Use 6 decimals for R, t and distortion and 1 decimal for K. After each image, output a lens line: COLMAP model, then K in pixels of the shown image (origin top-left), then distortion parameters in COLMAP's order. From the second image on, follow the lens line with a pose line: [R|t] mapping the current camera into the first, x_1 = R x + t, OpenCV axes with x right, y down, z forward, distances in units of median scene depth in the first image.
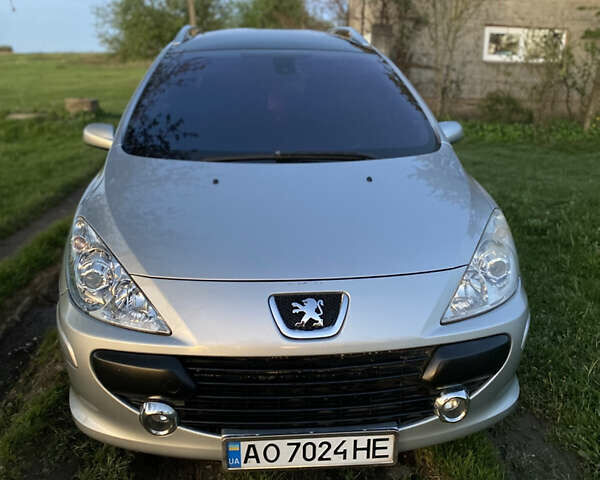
lens RADIAL K [[585.8, 0, 300.0], [0, 585.8, 240.0], [0, 0, 1]] dist [0.098501, -0.182542]
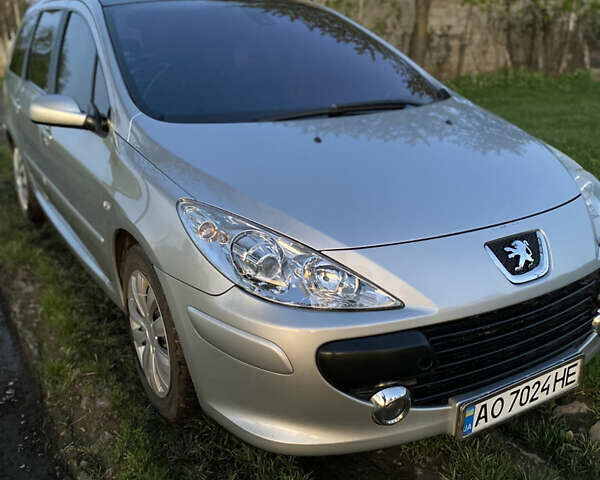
lens RADIAL K [[585.8, 0, 300.0], [0, 585.8, 240.0], [0, 0, 1]] dist [0.098501, -0.182542]
pose [[0.894125, -0.161630, 0.417631, -0.685075], [0.146681, 0.986851, 0.067892, -0.018292], [-0.423113, 0.000555, 0.906077, 0.267013]]
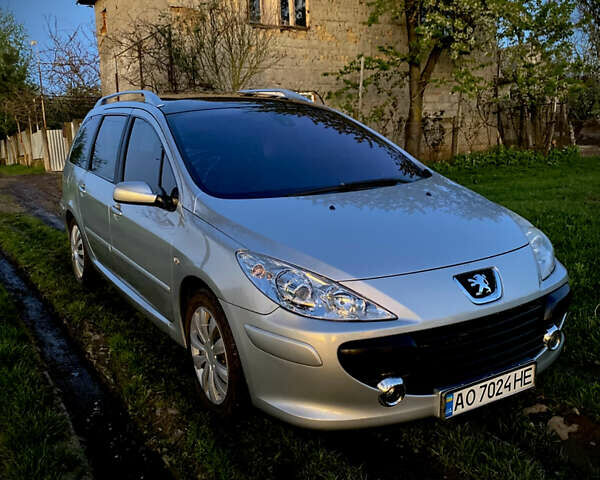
lens RADIAL K [[585.8, 0, 300.0], [0, 585.8, 240.0], [0, 0, 1]] dist [0.098501, -0.182542]
pose [[0.895474, -0.125543, 0.427041, -0.893779], [0.168329, 0.983665, -0.063792, 0.039091], [-0.412057, 0.129008, 0.901979, -0.065763]]
